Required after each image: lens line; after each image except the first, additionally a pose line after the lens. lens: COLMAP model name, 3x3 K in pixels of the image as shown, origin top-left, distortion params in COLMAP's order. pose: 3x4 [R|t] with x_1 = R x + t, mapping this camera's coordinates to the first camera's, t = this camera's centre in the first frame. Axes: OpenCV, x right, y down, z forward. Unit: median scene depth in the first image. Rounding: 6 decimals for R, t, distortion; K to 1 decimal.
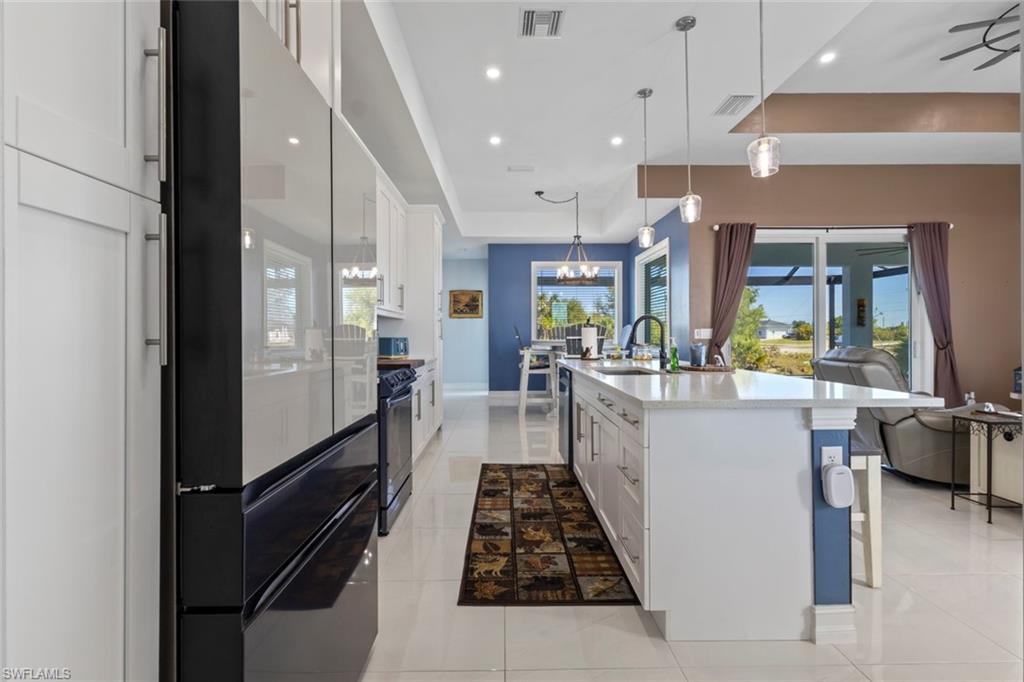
lens RADIAL K [[471.7, 0, 510.1], [0, 471.7, 338.0], [0, 0, 1]] dist [0.002592, 0.000492]
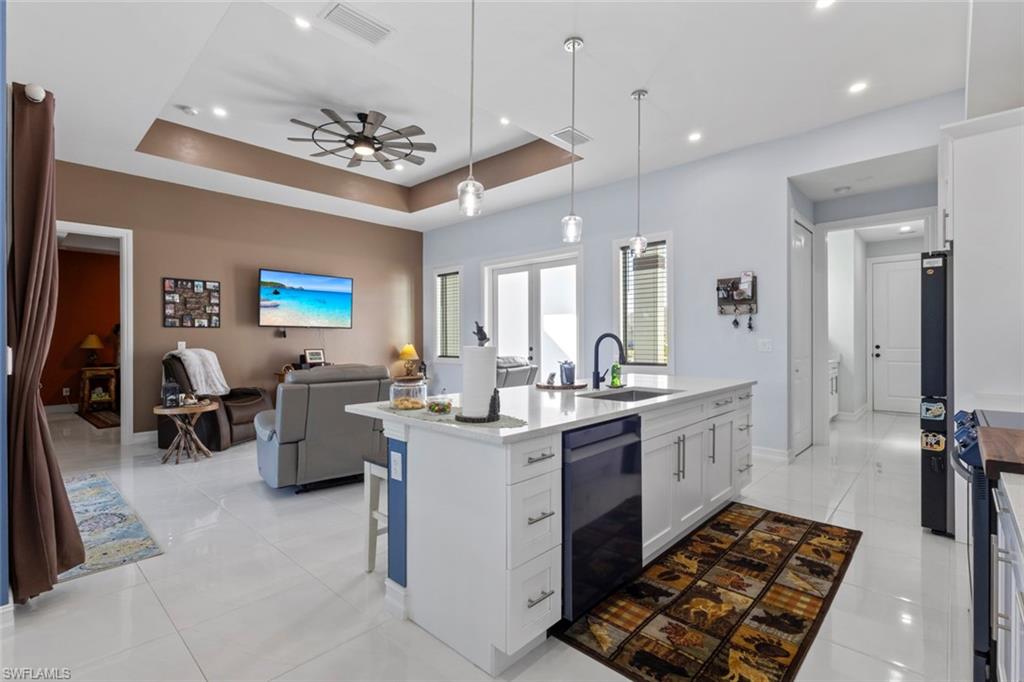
lens RADIAL K [[471.7, 0, 505.0], [0, 471.7, 340.1], [0, 0, 1]] dist [0.002592, 0.000492]
pose [[-0.714811, 0.004160, 0.699305, -0.195071], [0.011792, 0.999912, 0.006105, -0.038560], [-0.699218, 0.012610, -0.714797, 1.584083]]
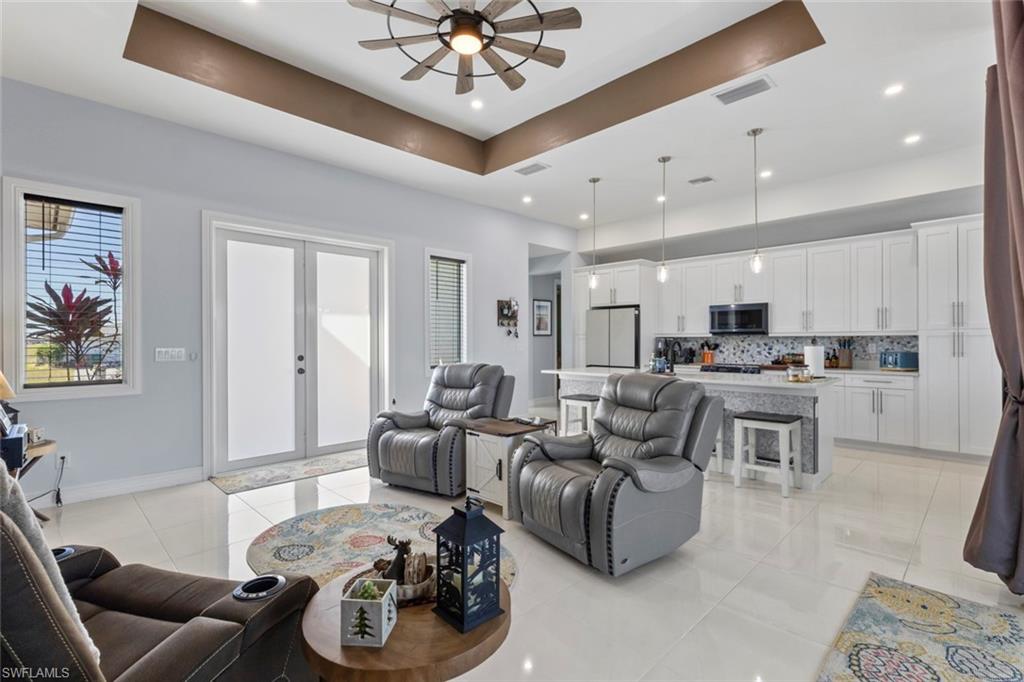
lens RADIAL K [[471.7, 0, 514.0], [0, 471.7, 342.9], [0, 0, 1]] dist [0.002592, 0.000492]
pose [[-0.717894, 0.006974, -0.696118, 1.623216], [0.000072, 0.999951, 0.009943, -0.047798], [0.696153, 0.007088, -0.717859, 1.562009]]
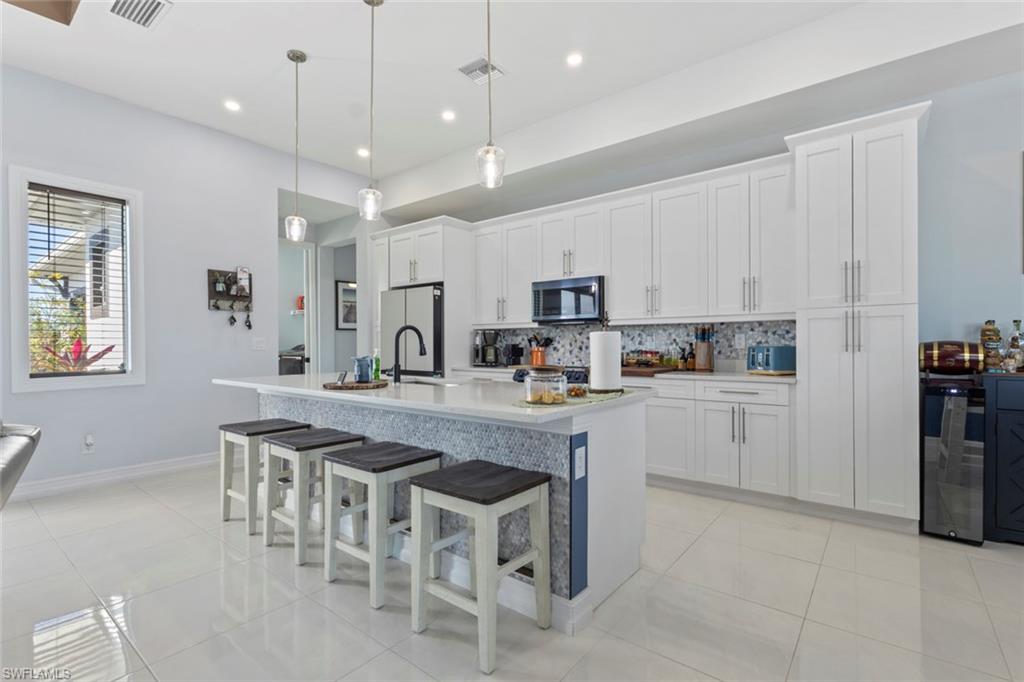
lens RADIAL K [[471.7, 0, 513.8], [0, 471.7, 347.5], [0, 0, 1]] dist [0.002592, 0.000492]
pose [[-0.629870, 0.010054, -0.776635, 0.789657], [0.000974, 0.999926, 0.012155, -0.012571], [0.776700, 0.006900, -0.629833, 1.535126]]
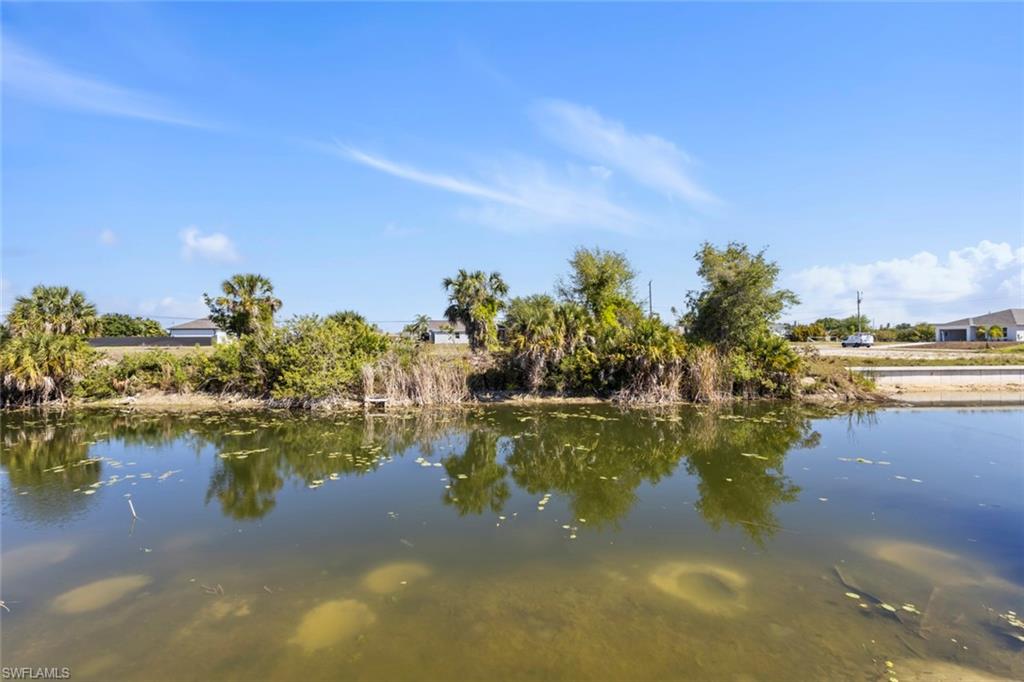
lens RADIAL K [[471.7, 0, 512.0], [0, 471.7, 341.0], [0, 0, 1]] dist [0.002592, 0.000492]
pose [[0.999399, -0.003476, 0.034501, 1.312293], [0.003596, 0.999988, -0.003432, 0.152906], [-0.034488, 0.003554, 0.999399, 4.202976]]
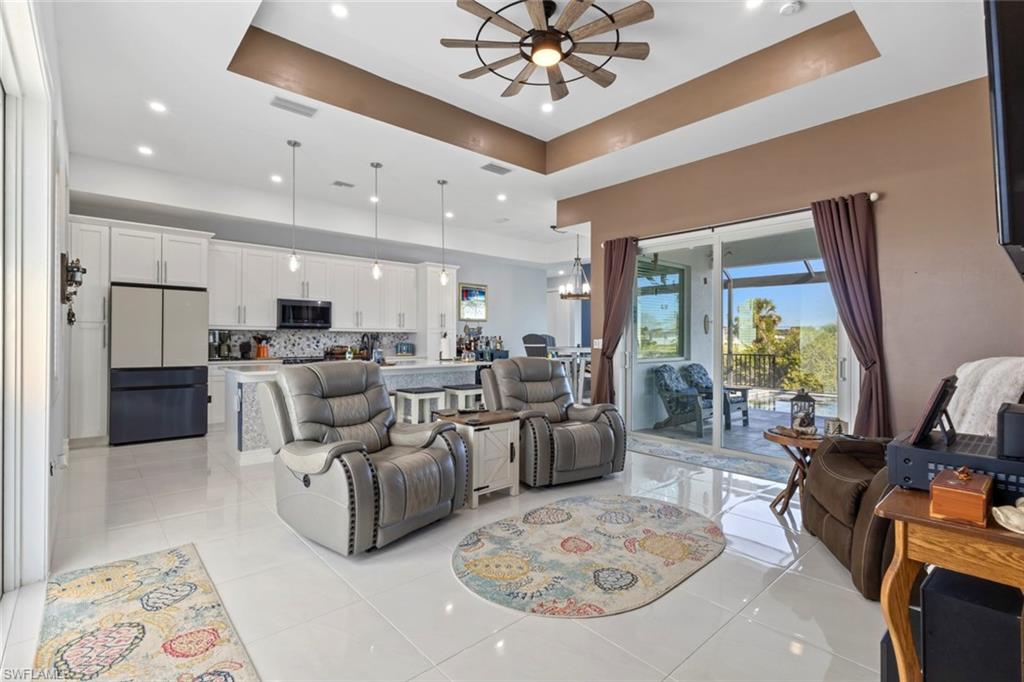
lens RADIAL K [[471.7, 0, 506.3], [0, 471.7, 340.2], [0, 0, 1]] dist [0.002592, 0.000492]
pose [[0.652380, 0.008111, -0.757848, 1.742603], [-0.010693, 0.999942, 0.001497, -0.026568], [0.757816, 0.007128, 0.652429, 0.202935]]
